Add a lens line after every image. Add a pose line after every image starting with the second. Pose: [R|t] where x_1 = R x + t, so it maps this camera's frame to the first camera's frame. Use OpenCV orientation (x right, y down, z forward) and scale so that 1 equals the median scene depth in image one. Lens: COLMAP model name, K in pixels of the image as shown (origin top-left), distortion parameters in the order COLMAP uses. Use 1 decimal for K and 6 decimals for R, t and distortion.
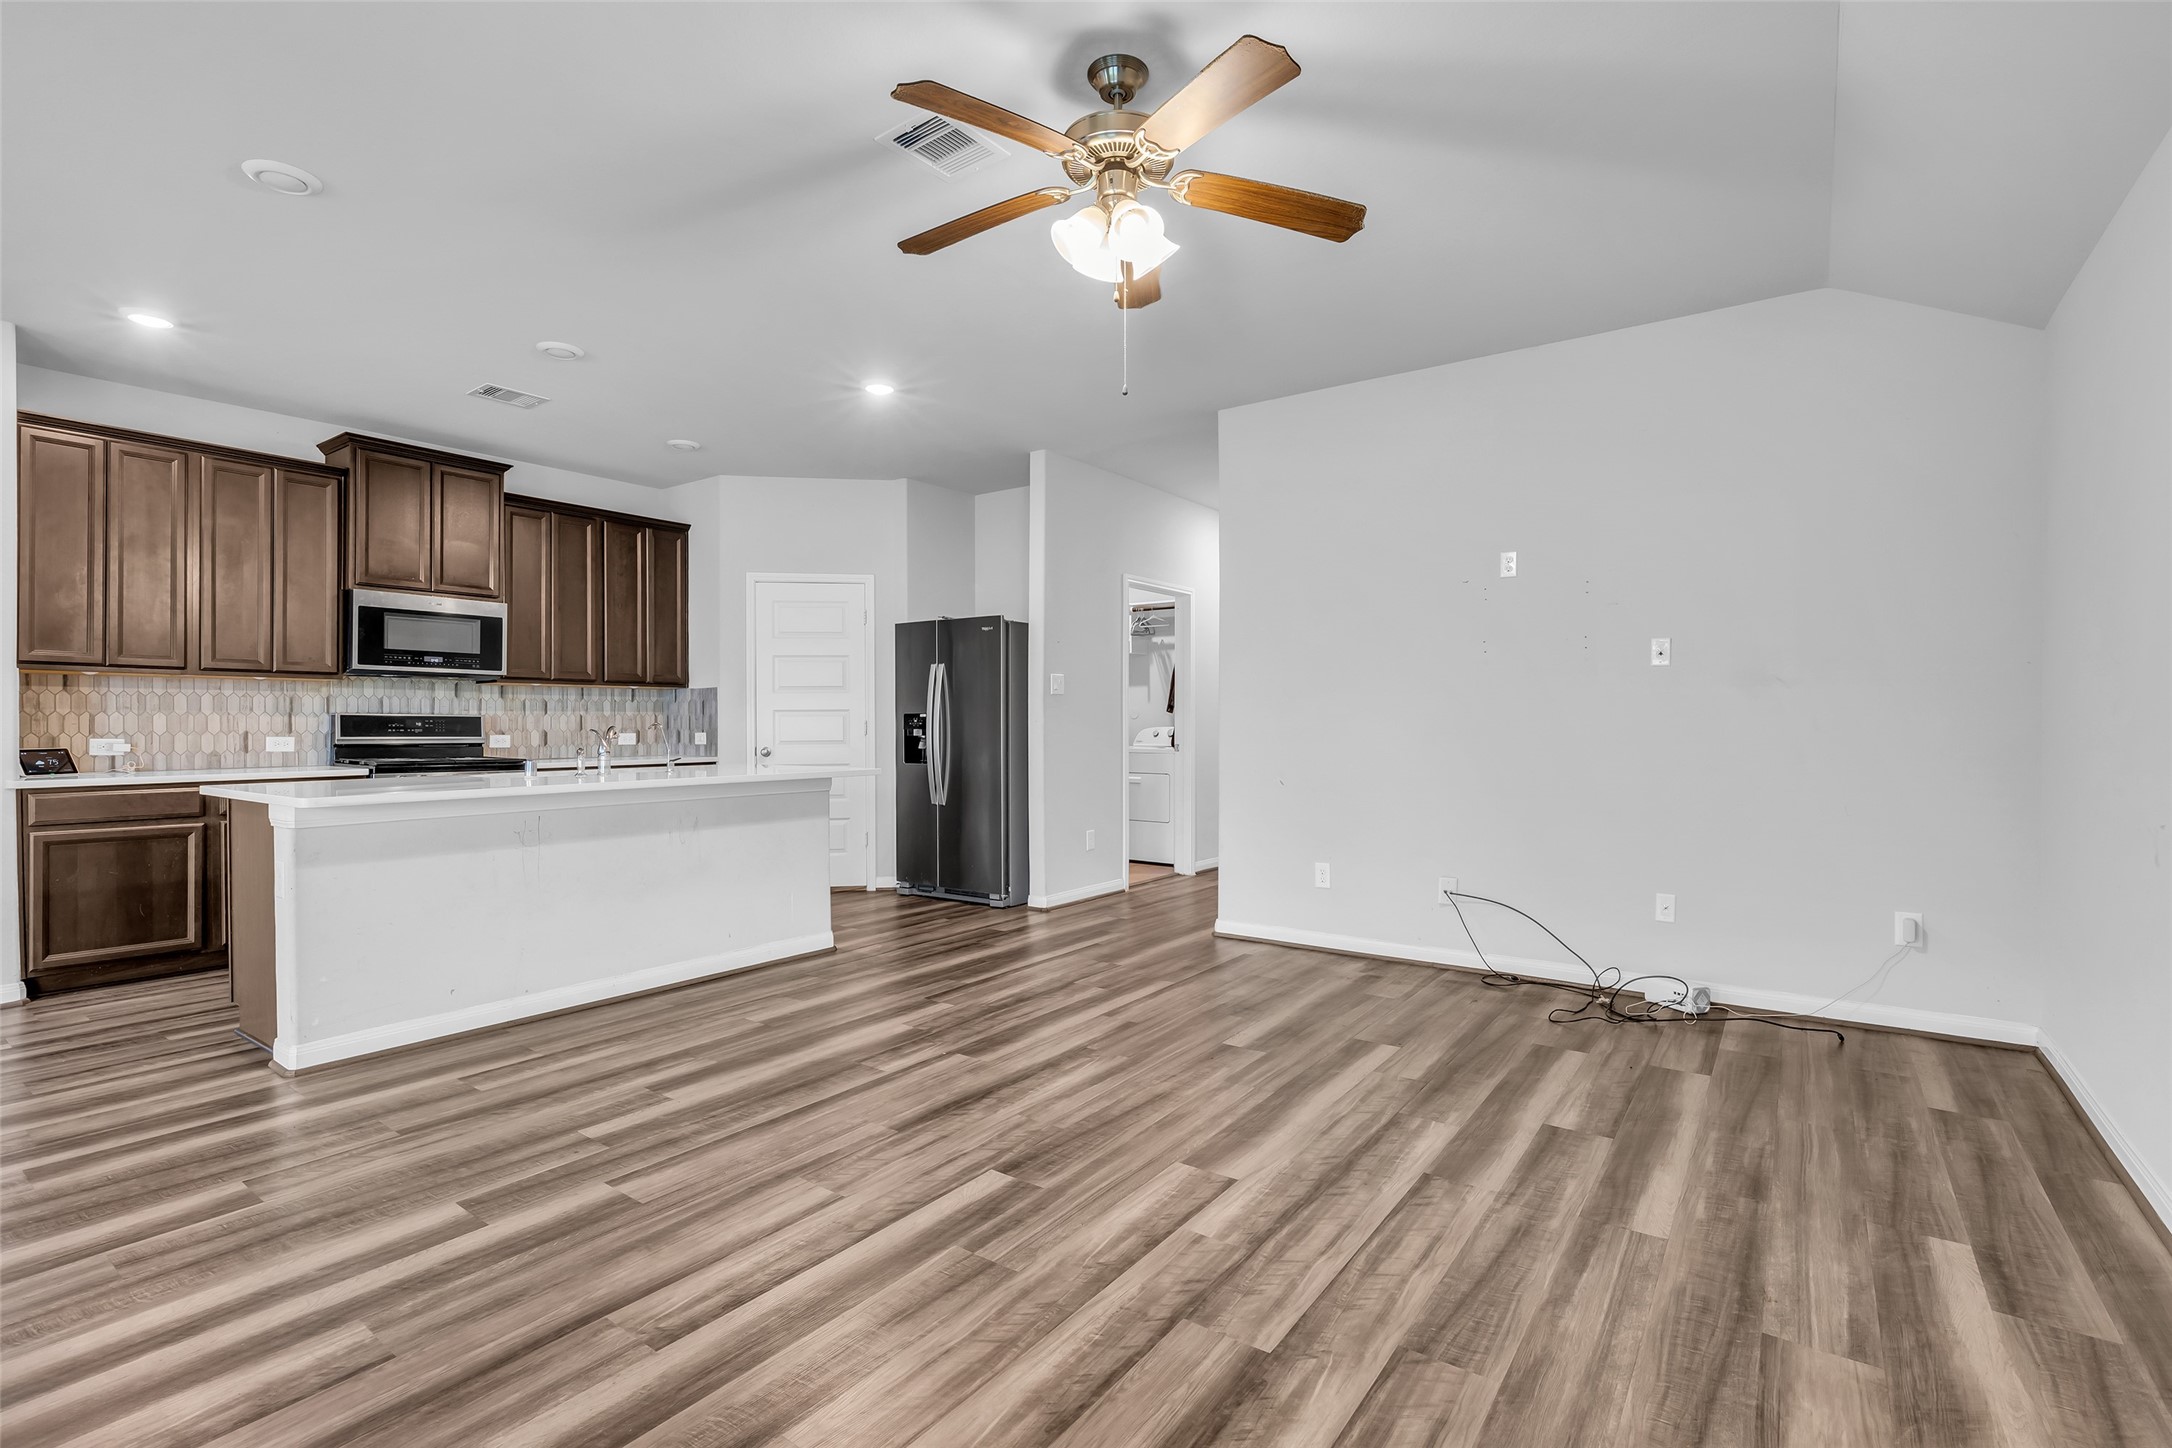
lens RADIAL K [[998.2, 0, 1079.5], [0, 998.2, 722.1], [0, 0, 1]] dist [-0.018961, 0.005244]
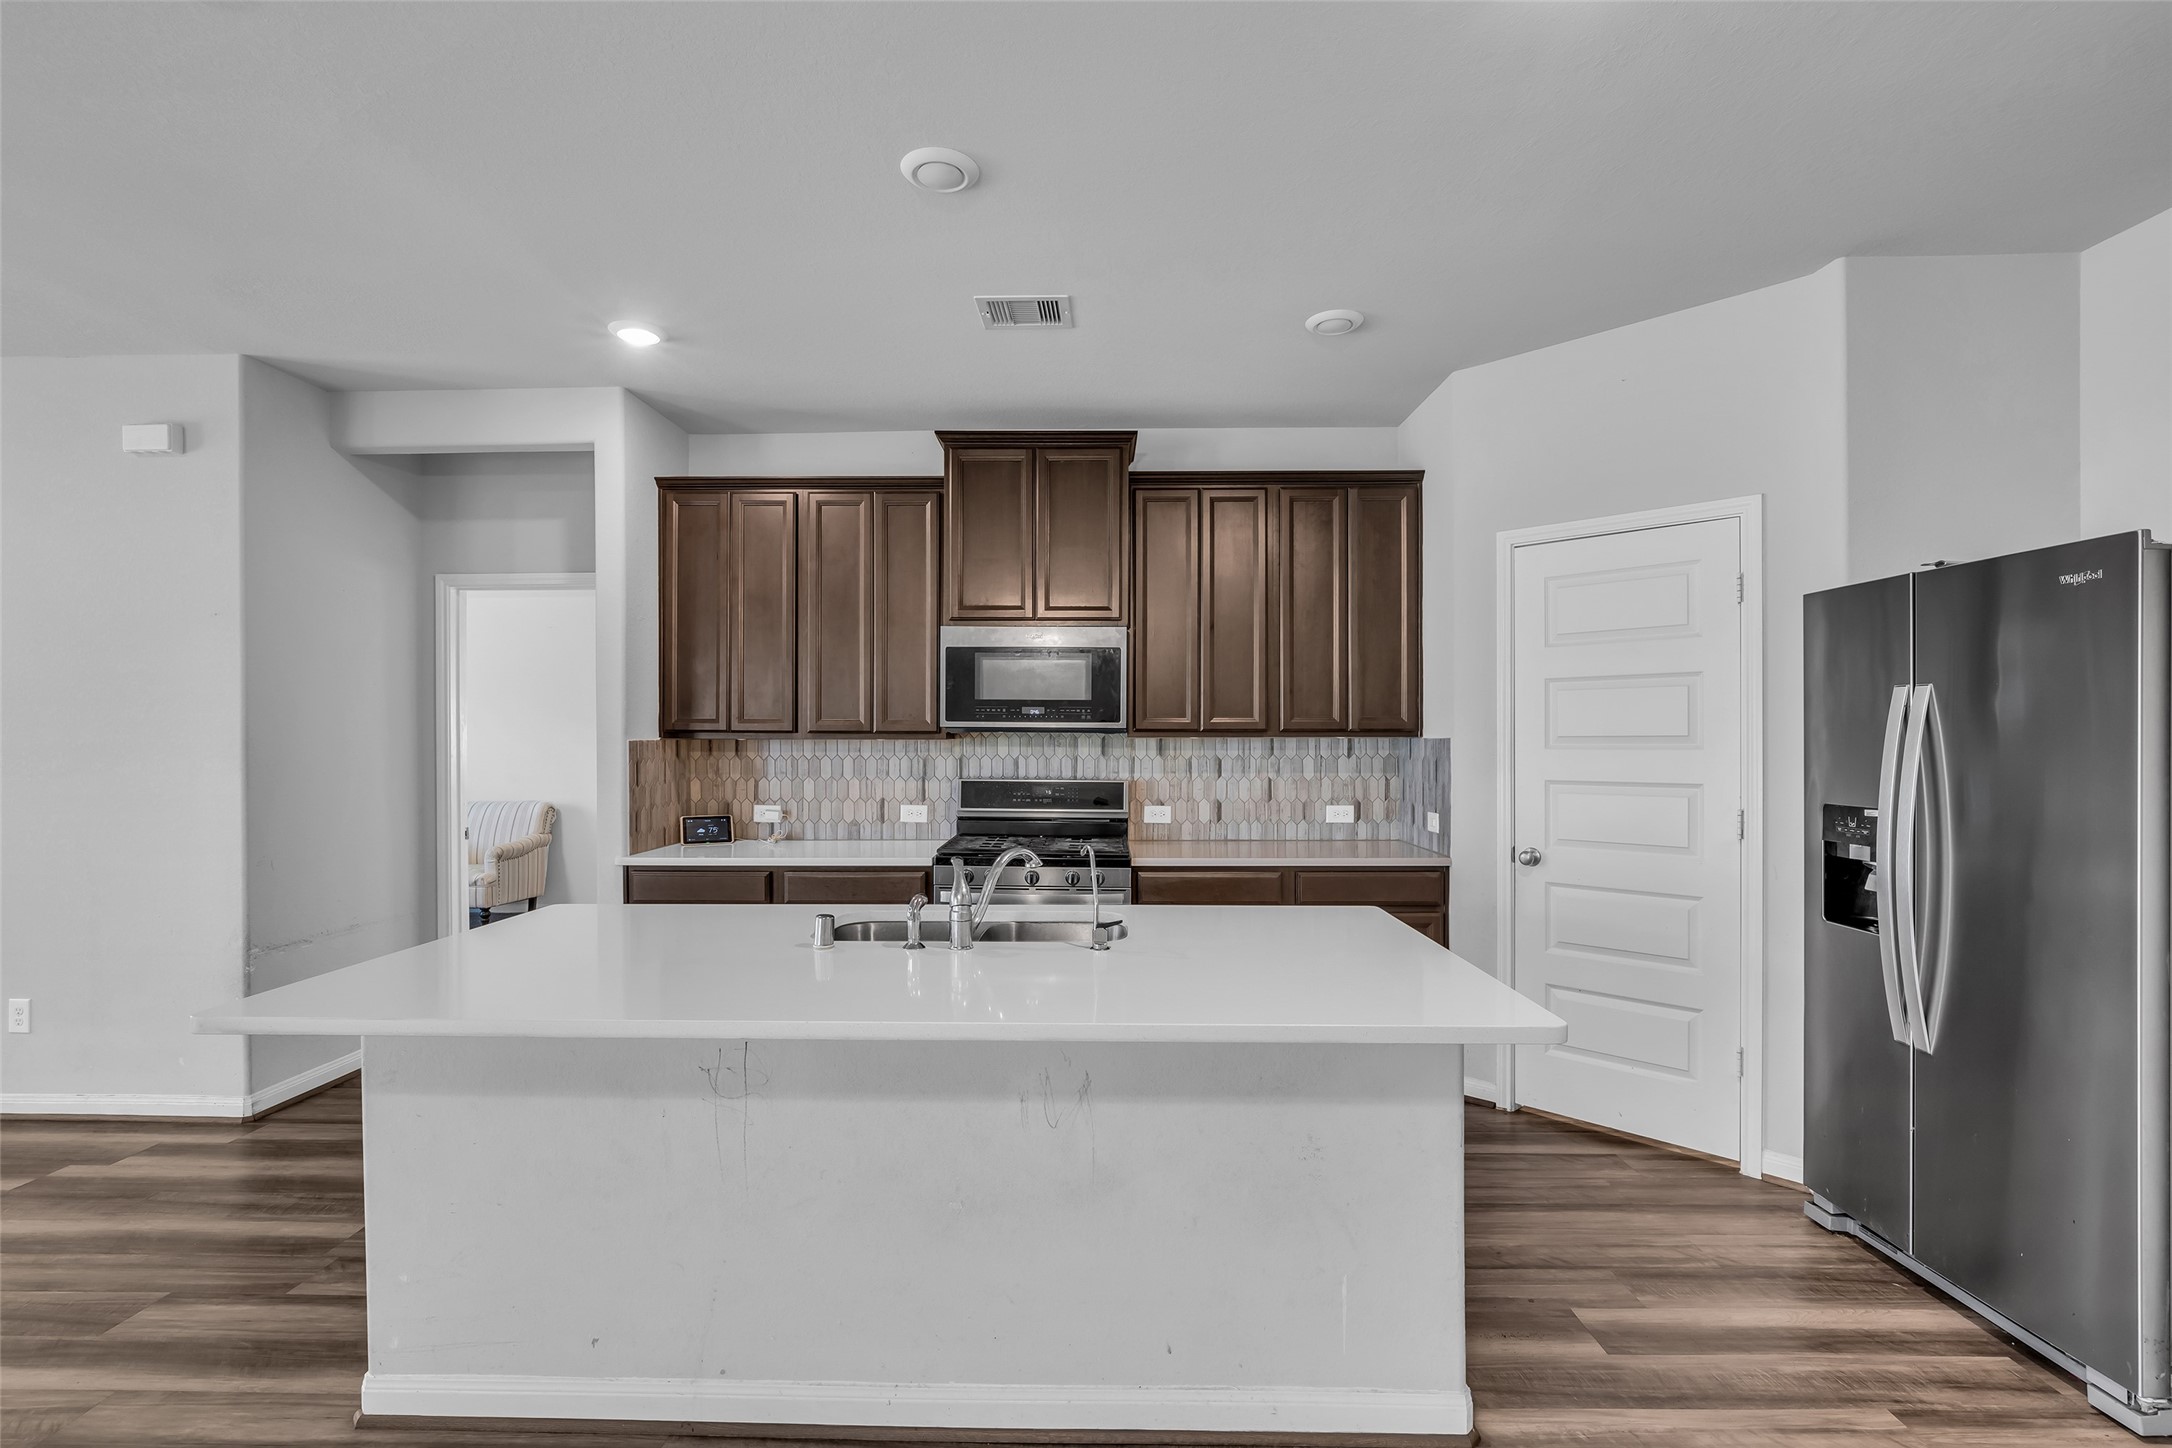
lens RADIAL K [[998.2, 0, 1076.4], [0, 998.2, 733.6], [0, 0, 1]] dist [-0.018961, 0.005244]
pose [[0.573358, 0.000285, -0.819305, -0.019408], [0.000447, 1.000000, 0.000660, -0.059295], [0.819305, -0.000745, 0.573358, 0.759966]]
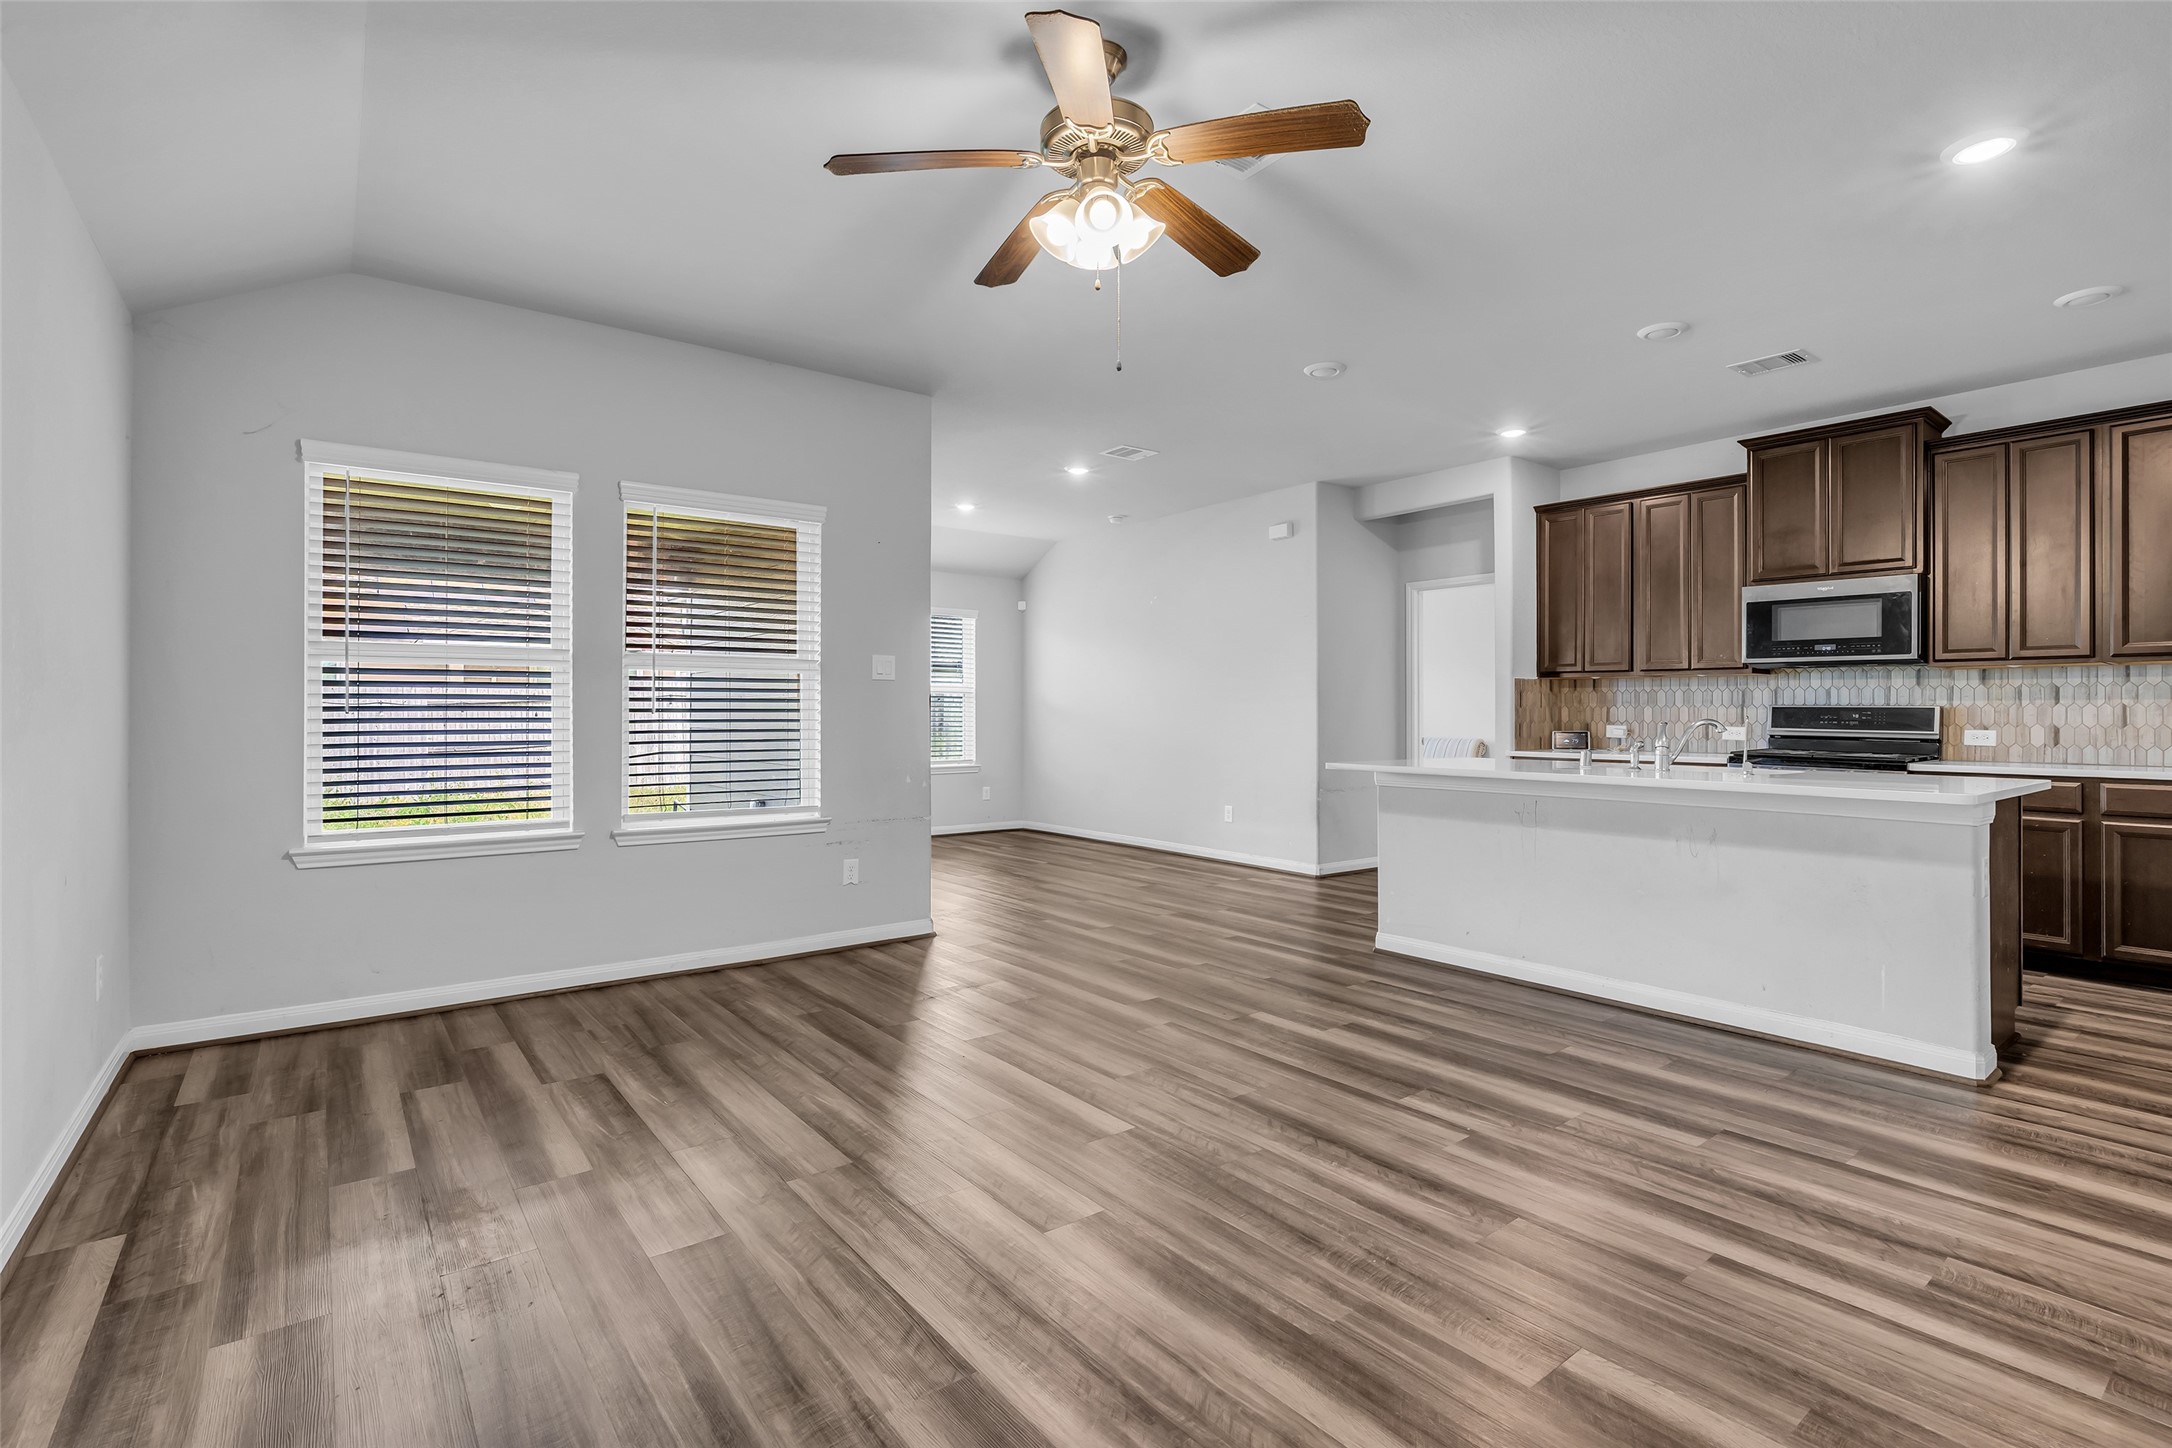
lens RADIAL K [[998.2, 0, 1075.3], [0, 998.2, 710.8], [0, 0, 1]] dist [-0.018961, 0.005244]
pose [[-0.281131, 0.000657, -0.959669, 0.581390], [-0.000712, 0.999999, 0.000893, -0.004321], [0.959669, 0.000934, -0.281131, 0.739783]]
